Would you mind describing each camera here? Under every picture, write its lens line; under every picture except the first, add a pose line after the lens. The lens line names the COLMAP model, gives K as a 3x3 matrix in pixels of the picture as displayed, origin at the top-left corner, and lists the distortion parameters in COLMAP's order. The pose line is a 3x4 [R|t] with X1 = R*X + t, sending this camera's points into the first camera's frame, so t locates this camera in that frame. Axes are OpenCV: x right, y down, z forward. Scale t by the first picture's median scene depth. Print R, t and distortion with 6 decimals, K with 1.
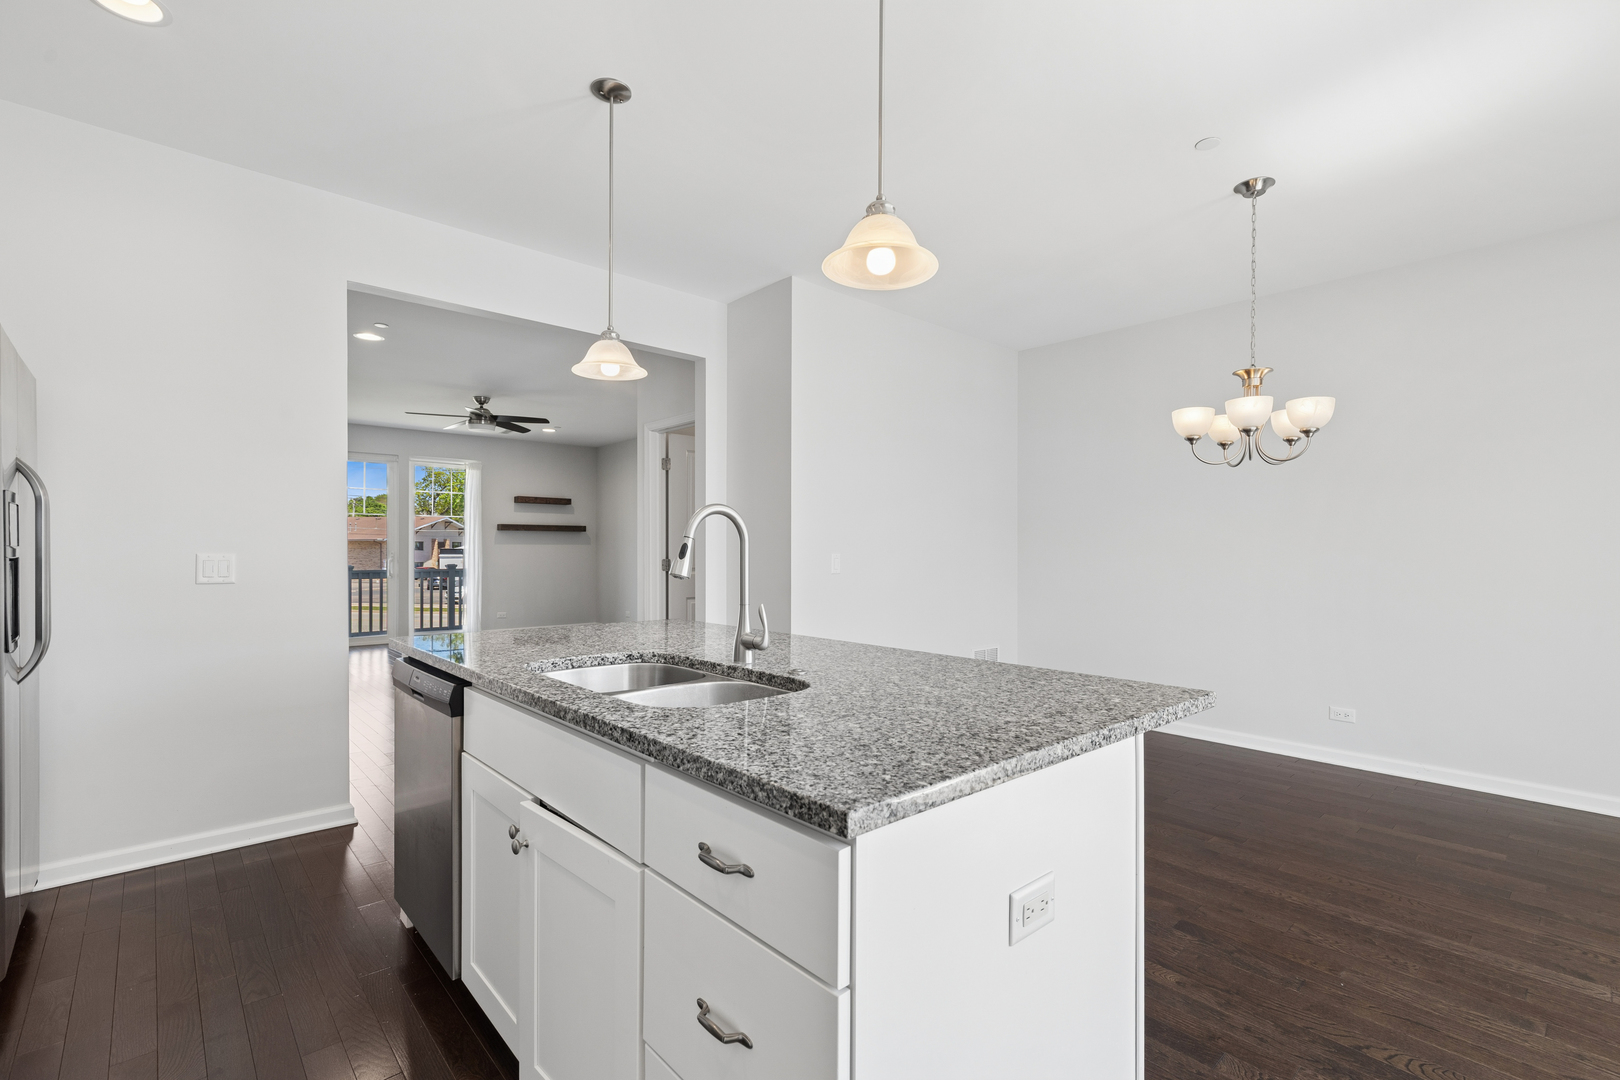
lens RADIAL K [[730.2, 0, 816.5], [0, 730.2, 547.7], [0, 0, 1]] dist [0.002905, -0.000180]
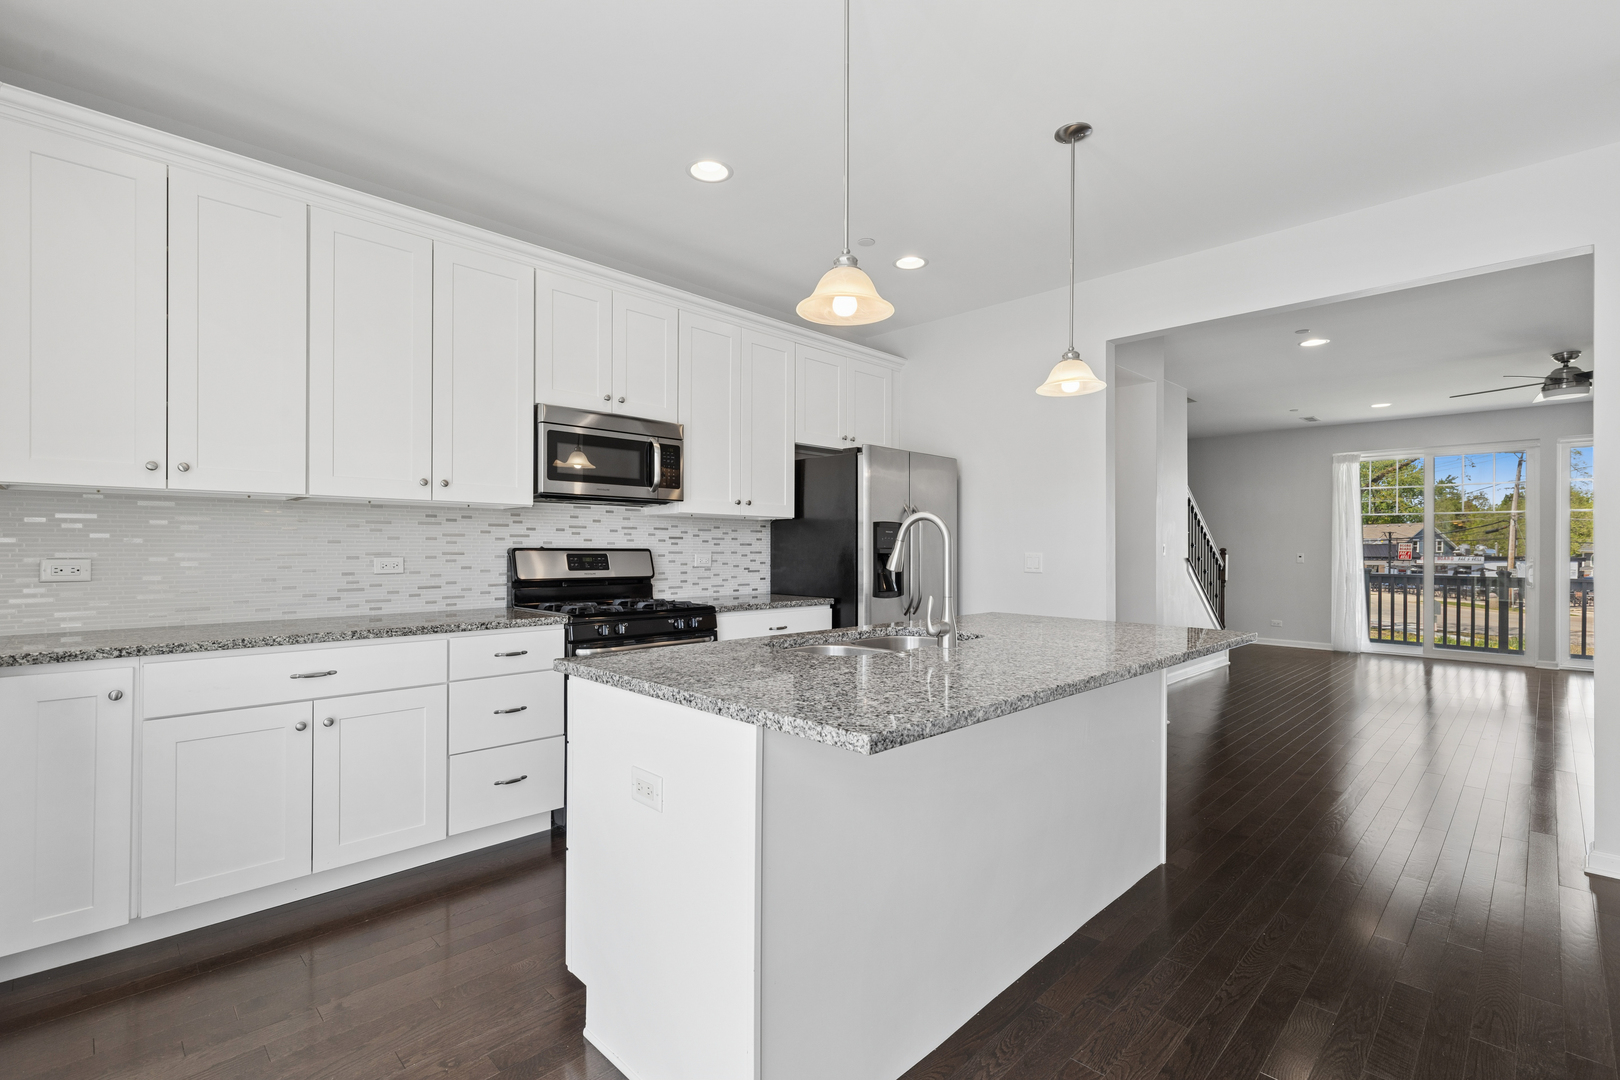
lens RADIAL K [[730.2, 0, 816.5], [0, 730.2, 547.7], [0, 0, 1]] dist [0.002905, -0.000180]
pose [[0.053690, -0.004864, -0.998546, 0.204833], [-0.002342, 0.999985, -0.004997, 0.001663], [0.998555, 0.002607, 0.053678, 0.145310]]
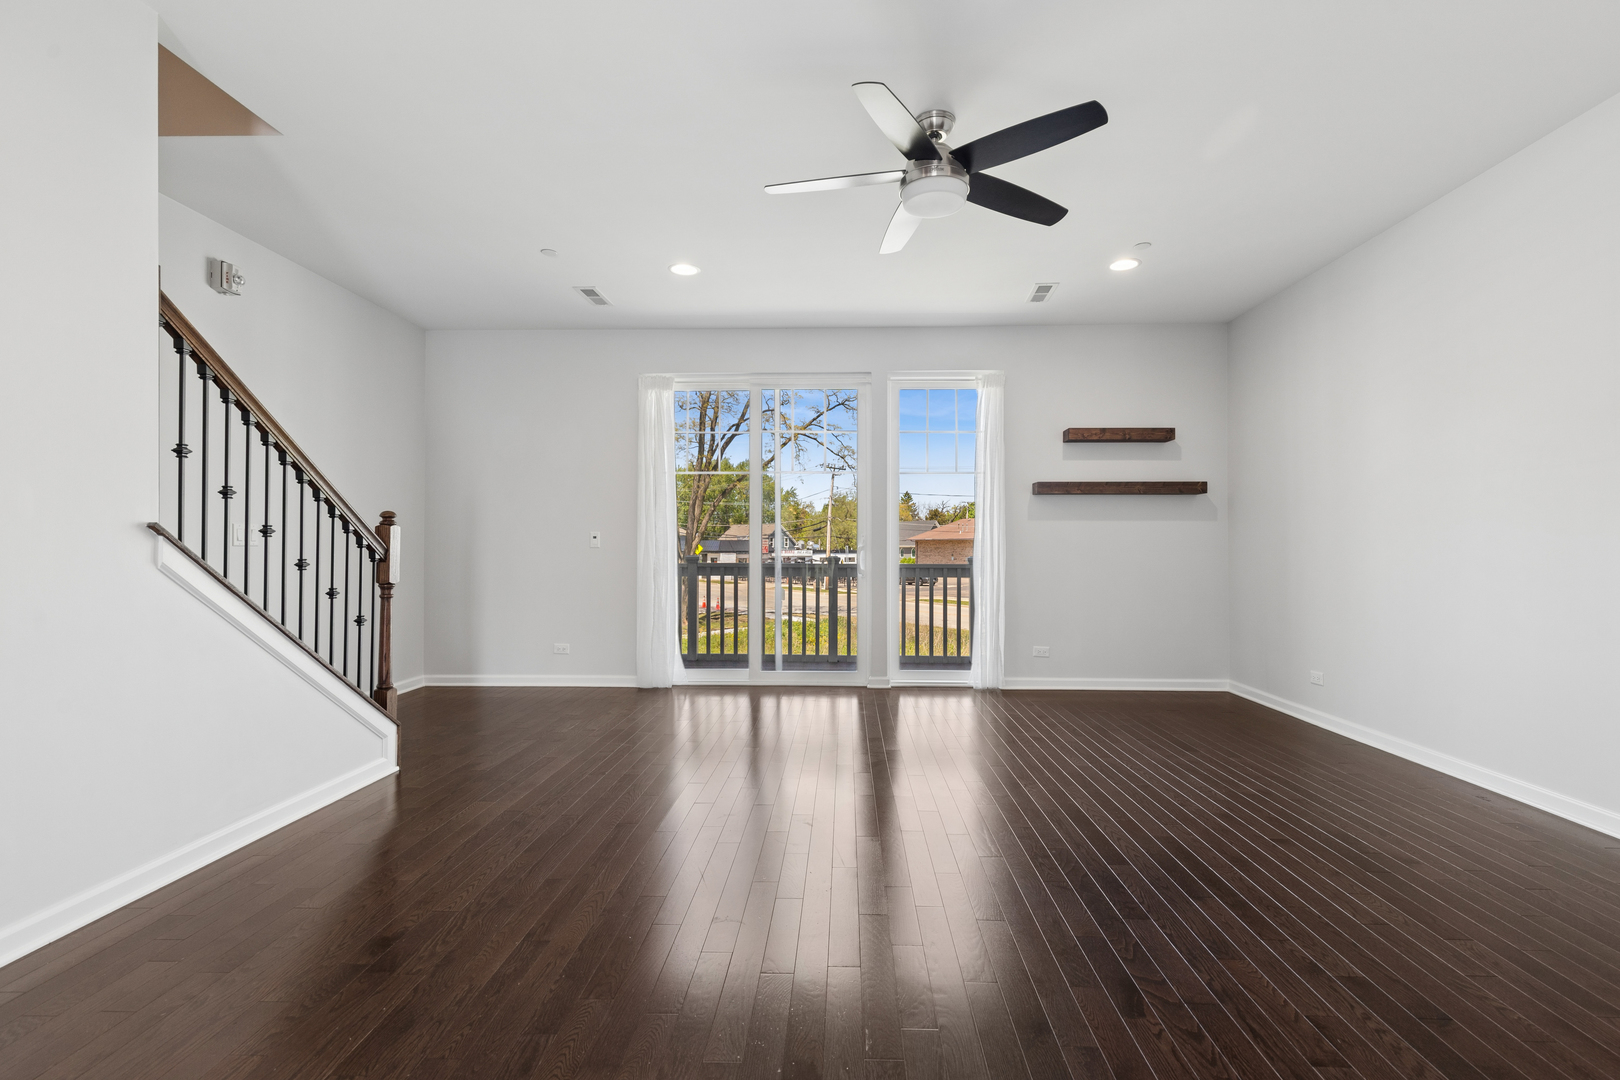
lens RADIAL K [[730.2, 0, 816.5], [0, 730.2, 547.7], [0, 0, 1]] dist [0.002905, -0.000180]
pose [[0.716549, -0.002998, -0.697530, -0.187851], [0.003130, 0.999995, -0.001083, 0.017192], [0.697529, -0.001407, 0.716555, 0.540971]]
